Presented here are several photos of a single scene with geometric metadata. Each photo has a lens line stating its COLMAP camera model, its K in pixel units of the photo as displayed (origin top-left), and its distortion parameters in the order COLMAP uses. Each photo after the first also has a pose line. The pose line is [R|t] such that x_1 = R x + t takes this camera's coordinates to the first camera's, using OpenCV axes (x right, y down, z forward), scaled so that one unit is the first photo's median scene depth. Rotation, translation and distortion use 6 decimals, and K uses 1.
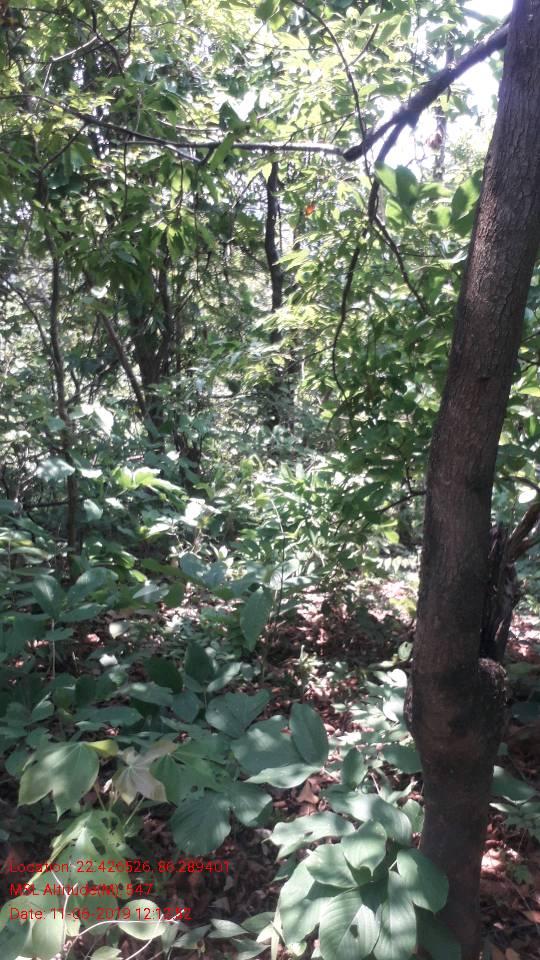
lens RADIAL K [[708.3, 0, 270.0], [0, 708.3, 480.0], [0, 0, 1]] dist [-0.001323, -0.007385]
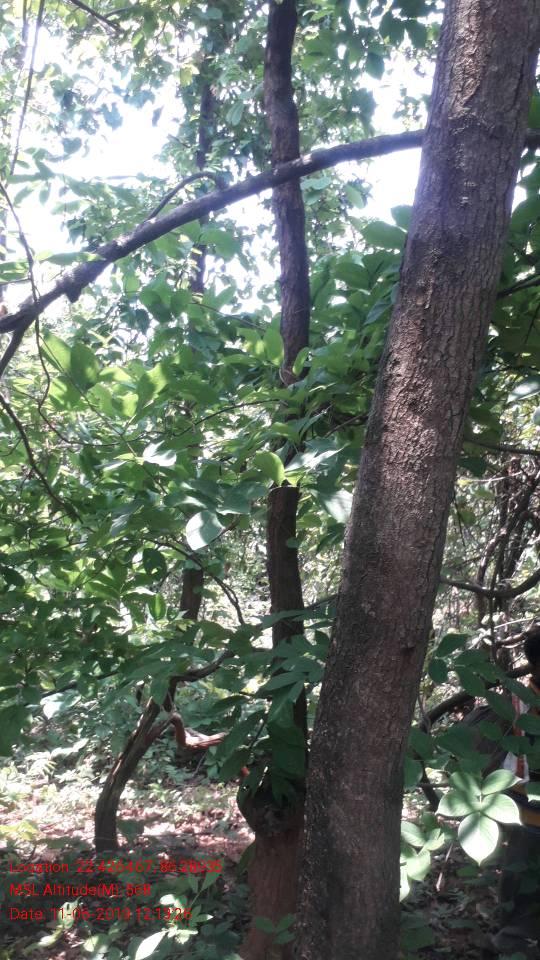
lens RADIAL K [[695.0, 0, 269.0], [0, 695.0, 490.5], [0, 0, 1]] dist [0.156602, -0.284433]
pose [[0.813424, -0.033003, 0.580734, -0.072454], [0.152372, 0.975615, -0.157981, -0.068031], [-0.561359, 0.216993, 0.798618, 0.153316]]
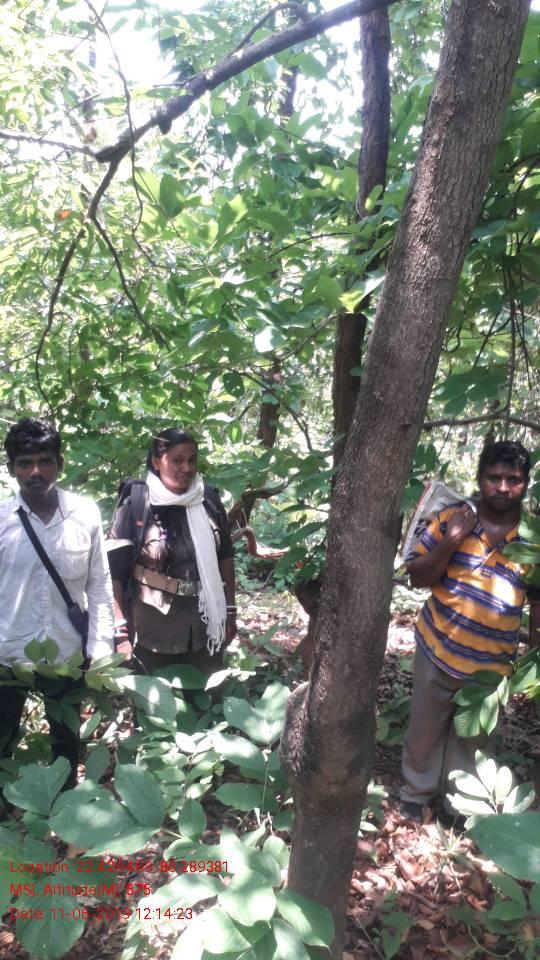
lens RADIAL K [[708.3, 0, 270.0], [0, 708.3, 480.0], [0, 0, 1]] dist [-0.001323, -0.007385]
pose [[0.876571, -0.095667, 0.471668, -0.107951], [0.090857, 0.995316, 0.033025, -0.038200], [-0.472619, 0.013906, 0.881157, 0.073335]]
